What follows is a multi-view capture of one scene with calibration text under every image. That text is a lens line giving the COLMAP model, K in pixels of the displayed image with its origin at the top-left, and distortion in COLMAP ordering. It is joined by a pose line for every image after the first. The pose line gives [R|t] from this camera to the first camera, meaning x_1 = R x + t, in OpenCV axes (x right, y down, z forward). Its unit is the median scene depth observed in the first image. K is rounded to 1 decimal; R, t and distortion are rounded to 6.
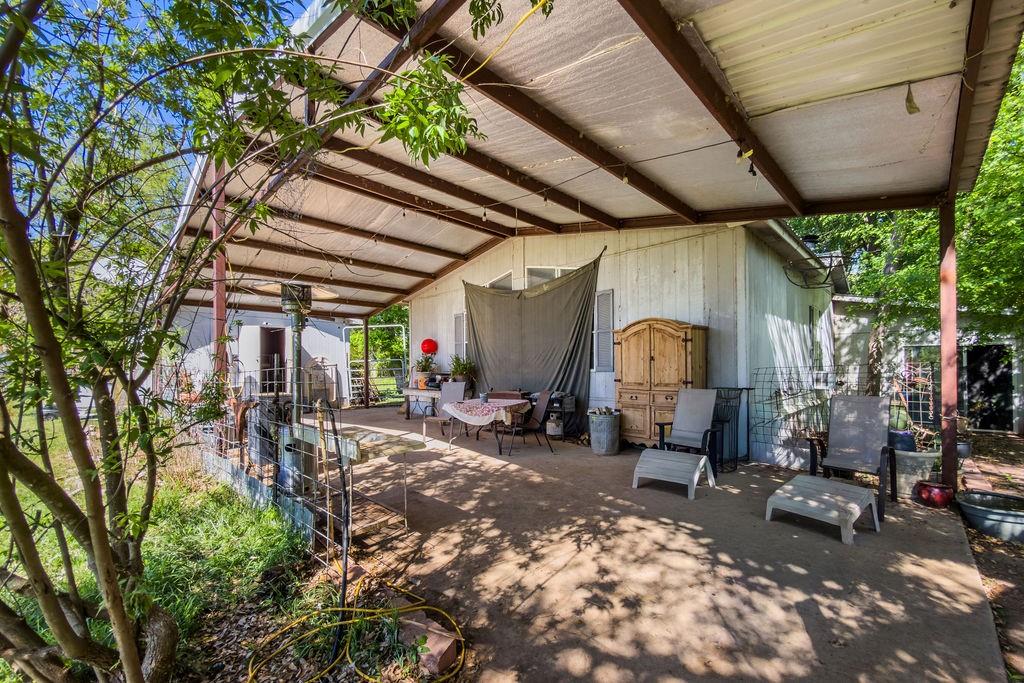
lens RADIAL K [[413.4, 0, 509.5], [0, 413.4, 364.8], [0, 0, 1]] dist [0.000489, 0.000147]
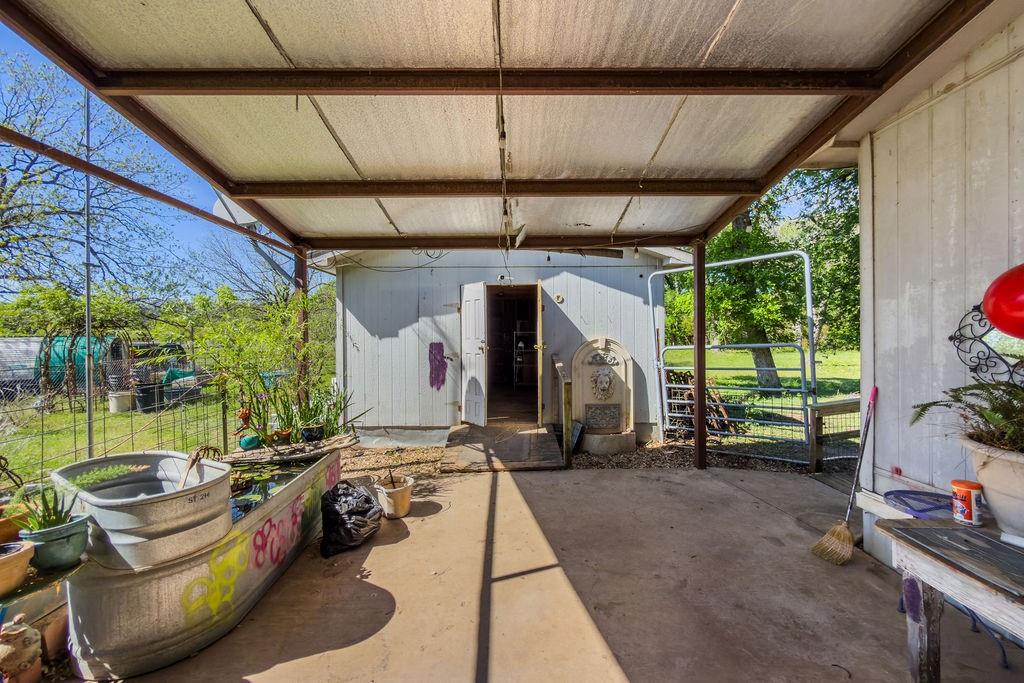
lens RADIAL K [[410.9, 0, 511.4], [0, 410.9, 339.4], [0, 0, 1]] dist [0.000109, 0.000054]
pose [[0.715240, 0.004877, -0.698861, -0.189245], [0.007587, 0.999863, 0.014742, -0.025457], [0.698837, -0.015846, 0.715105, 0.559980]]
